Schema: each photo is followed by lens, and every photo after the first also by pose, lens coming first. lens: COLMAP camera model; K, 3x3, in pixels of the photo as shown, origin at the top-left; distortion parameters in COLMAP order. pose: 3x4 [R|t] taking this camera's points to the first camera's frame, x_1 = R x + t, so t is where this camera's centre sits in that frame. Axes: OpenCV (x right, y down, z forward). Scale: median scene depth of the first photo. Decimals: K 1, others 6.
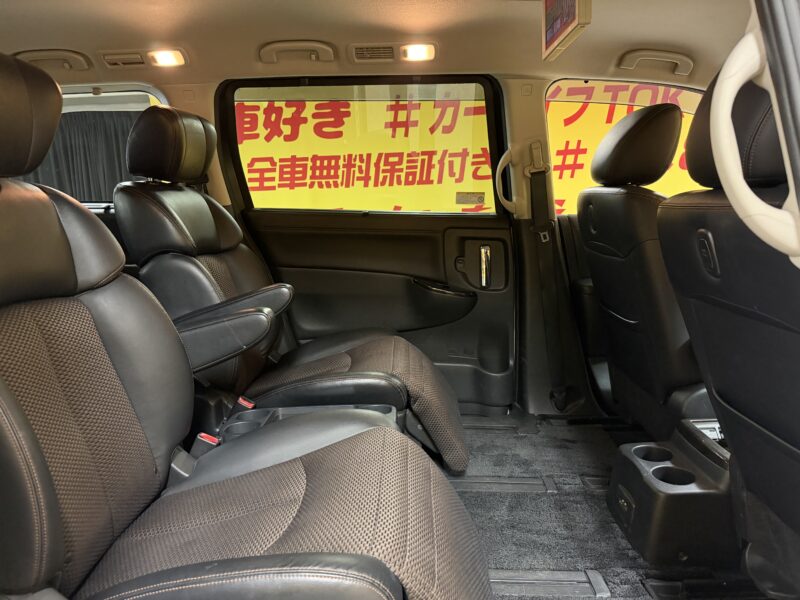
lens RADIAL K [[572.9, 0, 408.8], [0, 572.9, 310.3], [0, 0, 1]] dist [0.071021, -0.107242]
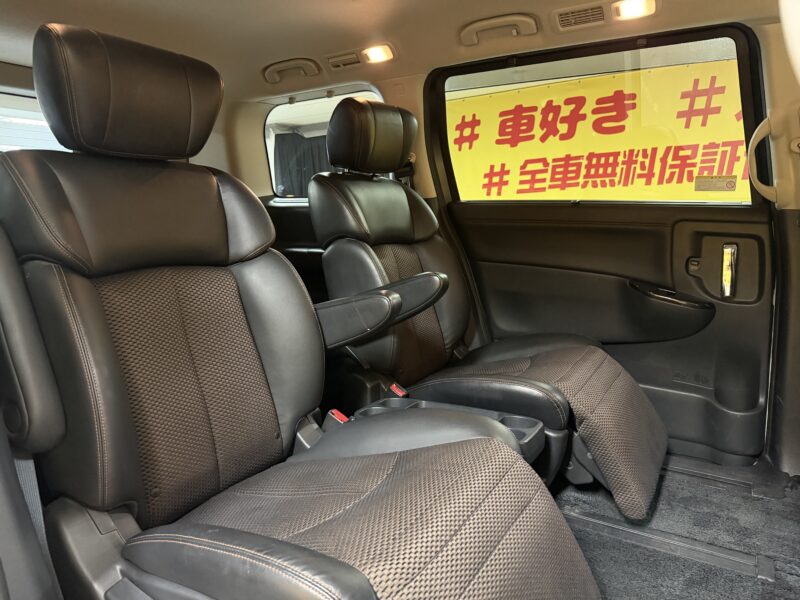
lens RADIAL K [[572.9, 0, 390.8], [0, 572.9, 308.2], [0, 0, 1]] dist [0.071021, -0.107242]
pose [[0.862959, 0.084745, -0.498116, 0.135917], [-0.092042, 0.995705, 0.009941, 0.008034], [0.496819, 0.037269, 0.867053, 0.097378]]
